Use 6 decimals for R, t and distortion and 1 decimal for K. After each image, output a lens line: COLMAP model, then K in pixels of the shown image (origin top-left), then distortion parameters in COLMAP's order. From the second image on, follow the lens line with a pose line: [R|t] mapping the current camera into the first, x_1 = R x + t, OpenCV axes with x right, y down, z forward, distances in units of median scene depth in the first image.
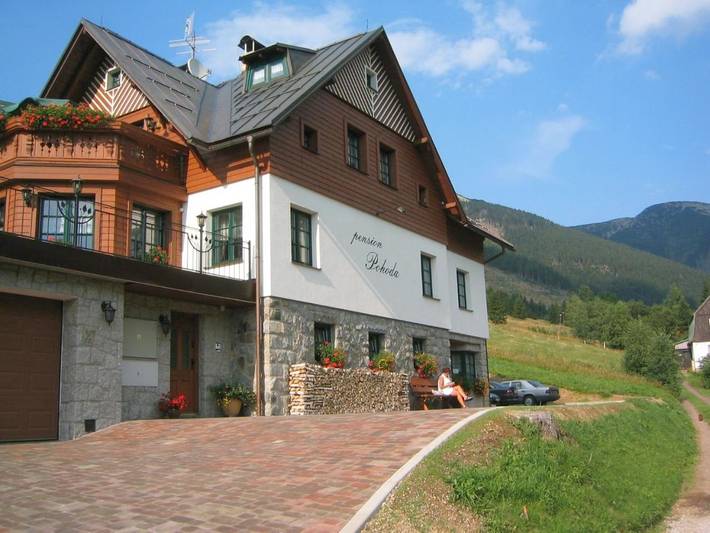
lens RADIAL K [[726.9, 0, 355.0], [0, 726.9, 266.5], [0, 0, 1]] dist [-0.006321, -0.006145]
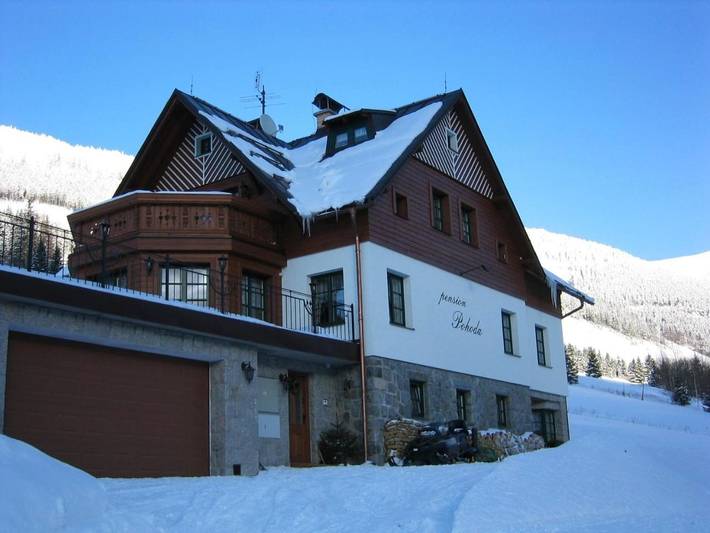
lens RADIAL K [[902.9, 0, 355.0], [0, 902.9, 280.7], [0, 0, 1]] dist [-0.008795, -0.000327]
pose [[0.999480, -0.010131, -0.030622, -0.085383], [0.009051, 0.999339, -0.035202, -0.019879], [0.030959, 0.034907, 0.998911, -0.293906]]
